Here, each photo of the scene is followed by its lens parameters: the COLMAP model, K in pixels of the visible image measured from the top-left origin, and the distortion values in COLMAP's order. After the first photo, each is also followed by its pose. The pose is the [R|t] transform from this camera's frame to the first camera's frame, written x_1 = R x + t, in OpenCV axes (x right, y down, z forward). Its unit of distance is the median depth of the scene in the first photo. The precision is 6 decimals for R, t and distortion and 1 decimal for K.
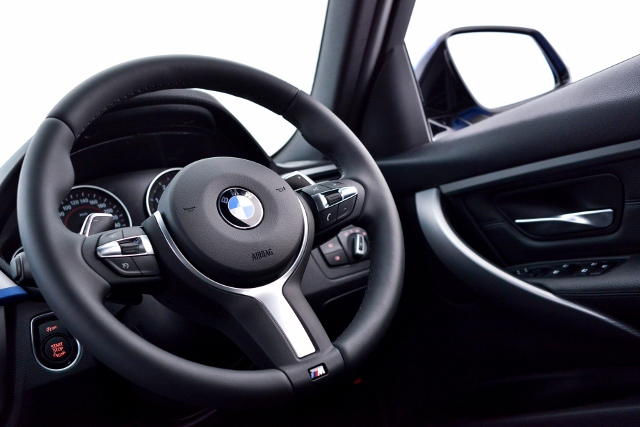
lens RADIAL K [[654.2, 0, 320.0], [0, 654.2, 213.5], [0, 0, 1]] dist [0.000844, -0.000754]
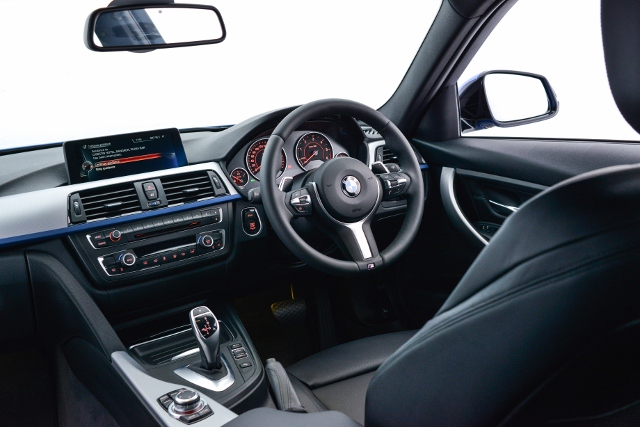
lens RADIAL K [[654.2, 0, 320.0], [0, 654.2, 213.5], [0, 0, 1]] dist [0.000844, -0.000754]
pose [[0.978233, 0.203060, -0.042750, -0.103467], [-0.184093, 0.944295, 0.272795, -0.467331], [0.095763, -0.258987, 0.961122, -1.055619]]
